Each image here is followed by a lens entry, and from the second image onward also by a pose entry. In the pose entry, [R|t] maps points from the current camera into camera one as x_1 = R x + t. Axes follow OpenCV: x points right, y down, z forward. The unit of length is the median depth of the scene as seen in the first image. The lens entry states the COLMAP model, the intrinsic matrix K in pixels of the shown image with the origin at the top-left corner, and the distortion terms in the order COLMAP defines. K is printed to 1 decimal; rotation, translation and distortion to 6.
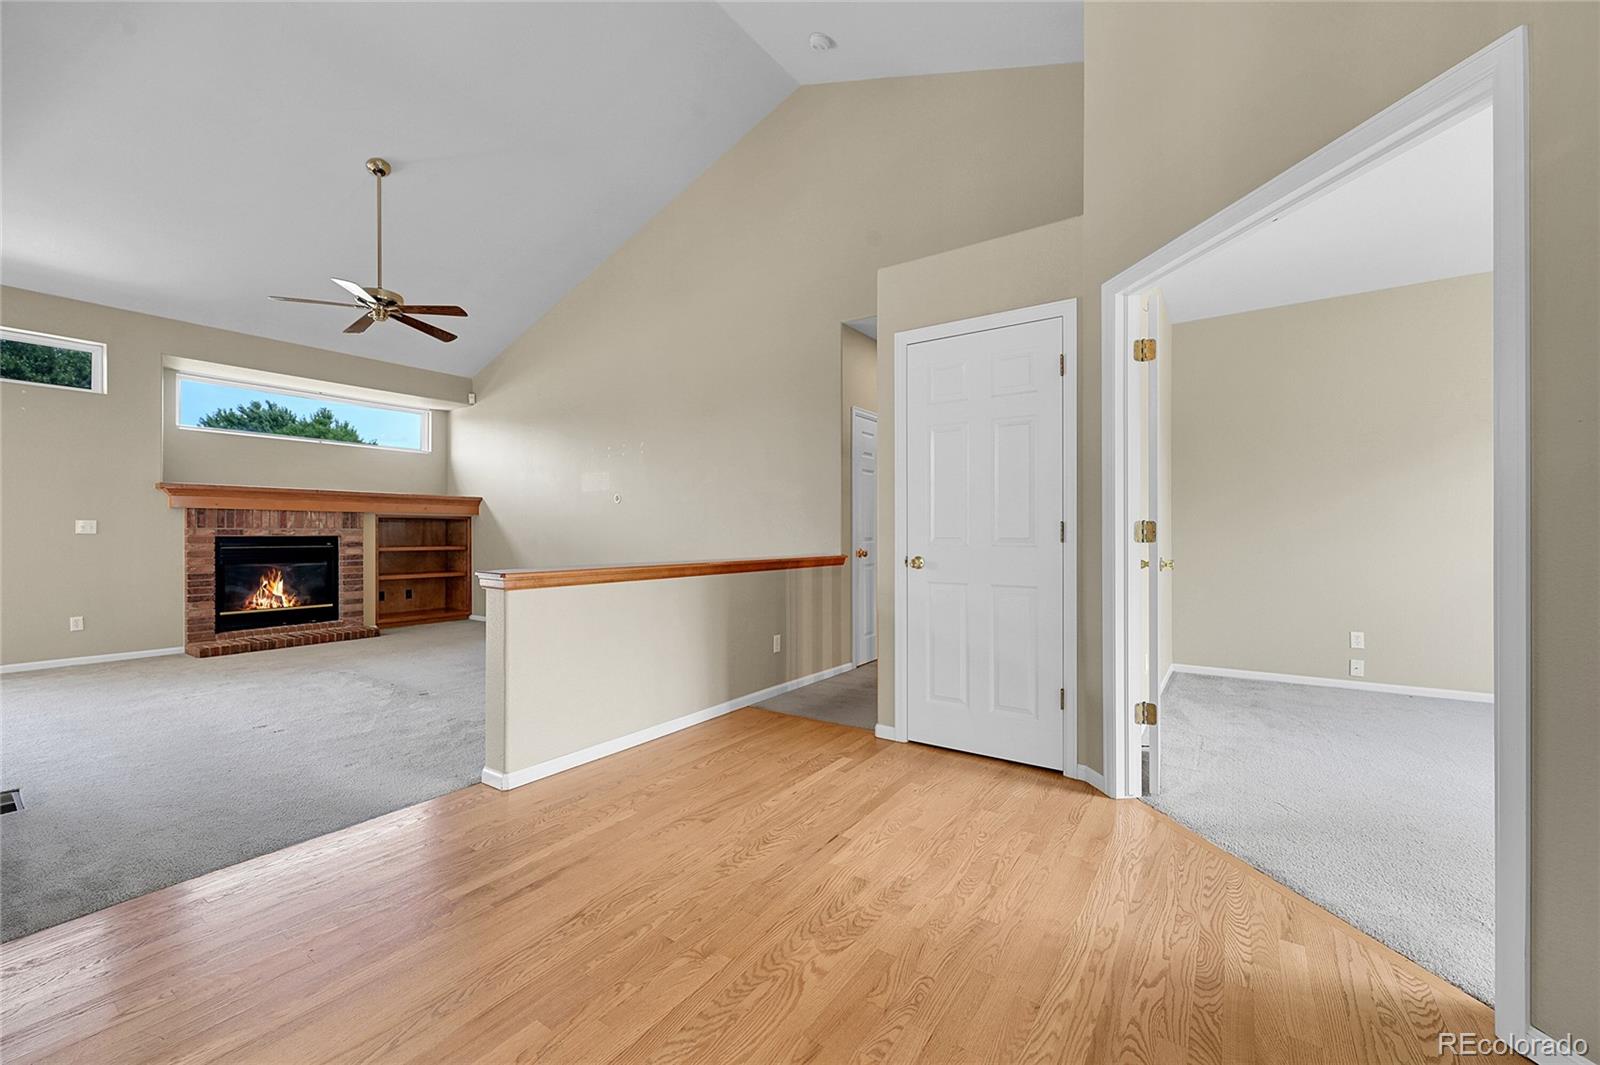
lens RADIAL K [[627.8, 0, 800.0], [0, 627.8, 532.5], [0, 0, 1]] dist [-0.000434, 0.000056]
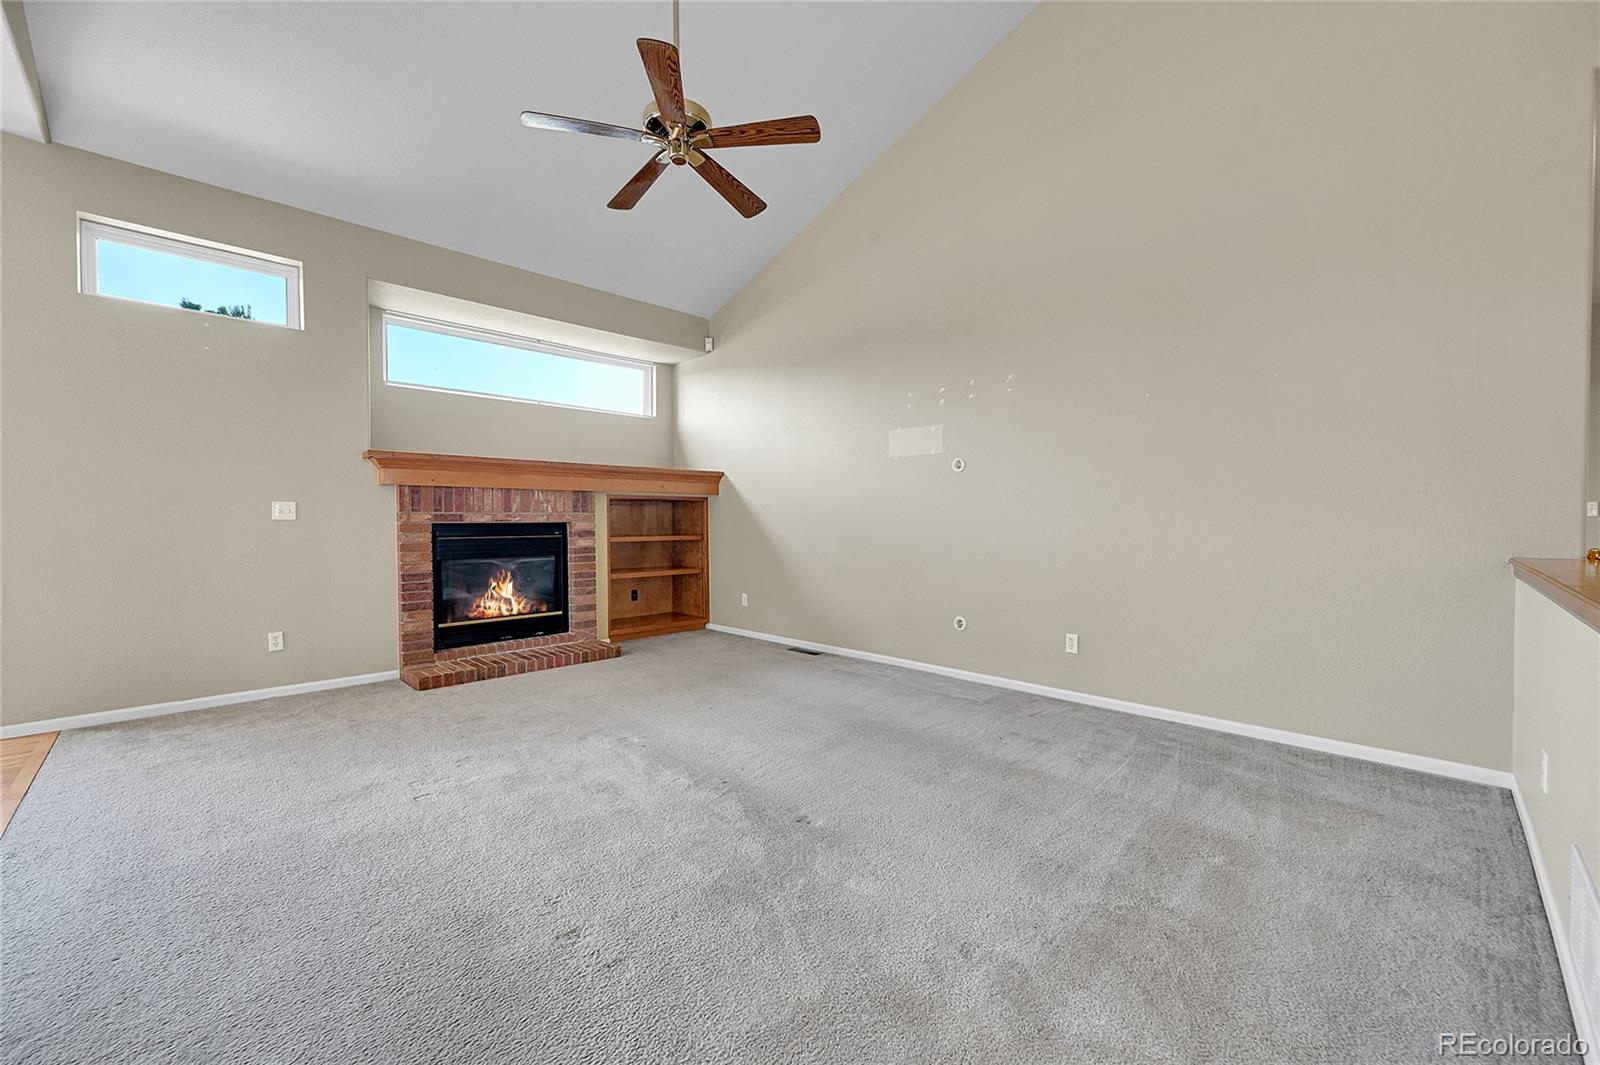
lens RADIAL K [[627.8, 0, 800.0], [0, 627.8, 532.5], [0, 0, 1]] dist [-0.000434, 0.000056]
pose [[0.982302, 0.000321, -0.187304, -0.331236], [0.003613, 0.999780, 0.020665, 0.003143], [0.187270, -0.020976, 0.982085, 0.319117]]
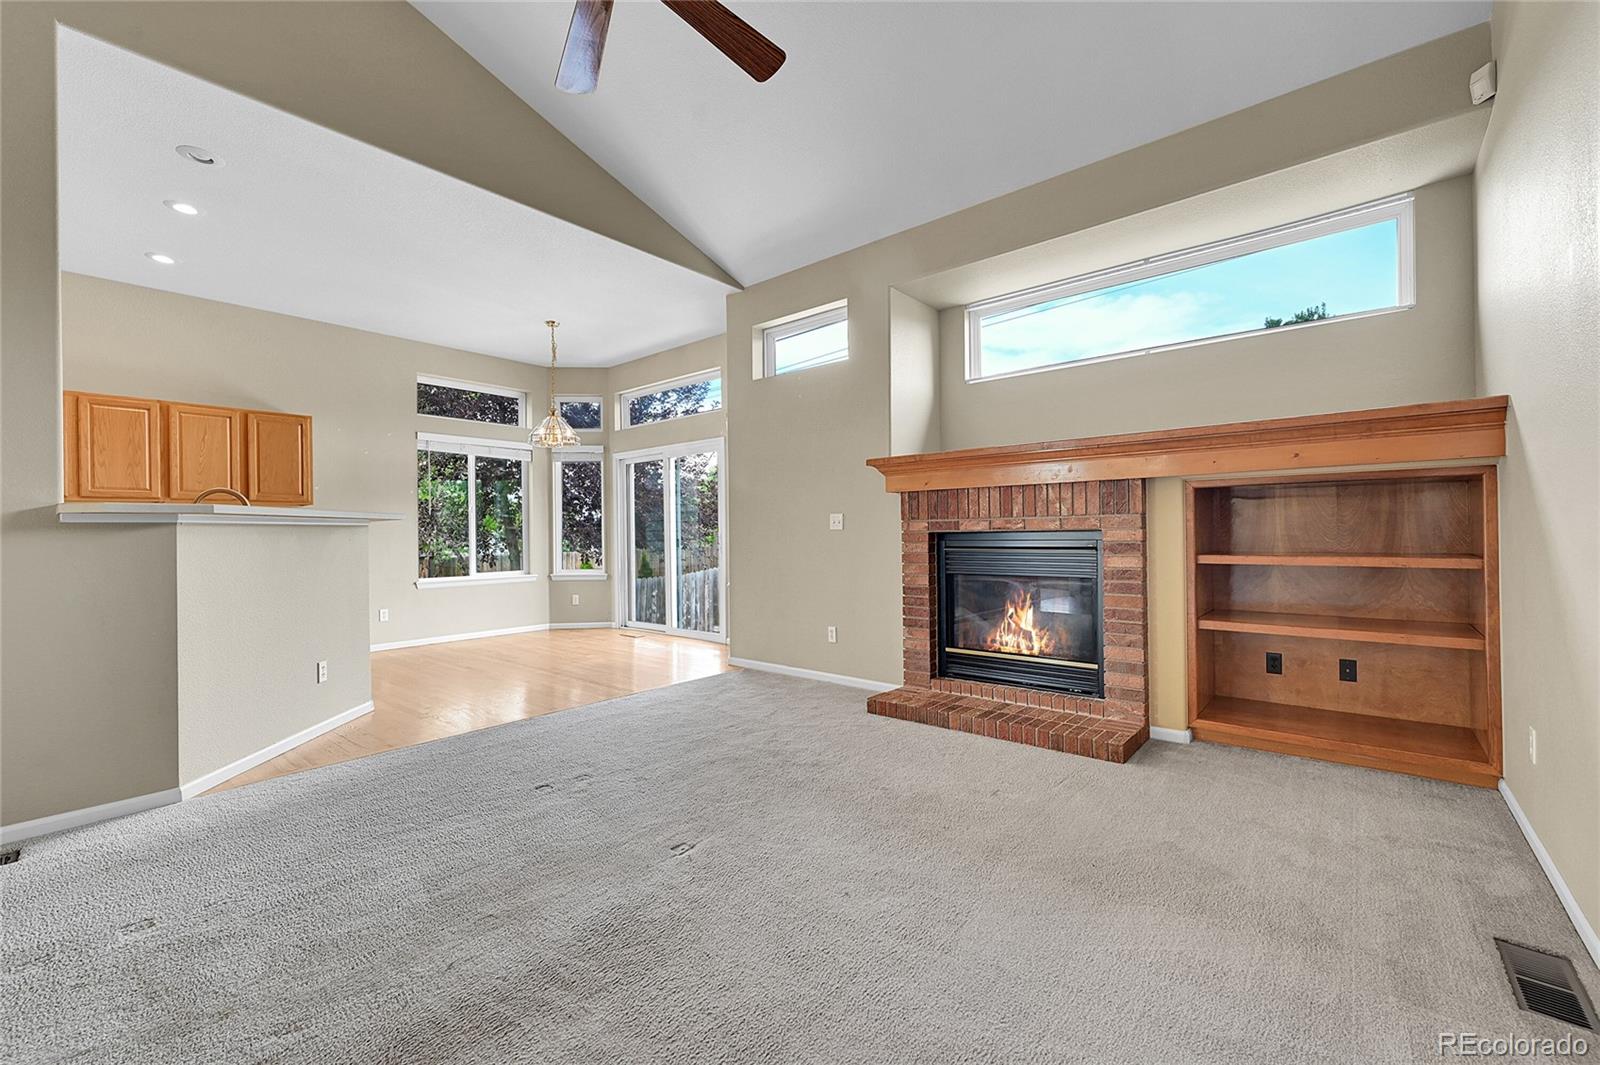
lens RADIAL K [[646.9, 0, 800.0], [0, 646.9, 532.5], [0, 0, 1]] dist [-0.001363, -0.000096]
pose [[-0.090000, 0.000060, -0.995942, -0.216873], [0.013598, 0.999907, -0.001168, 0.004997], [0.995849, -0.013648, -0.089993, 0.848580]]
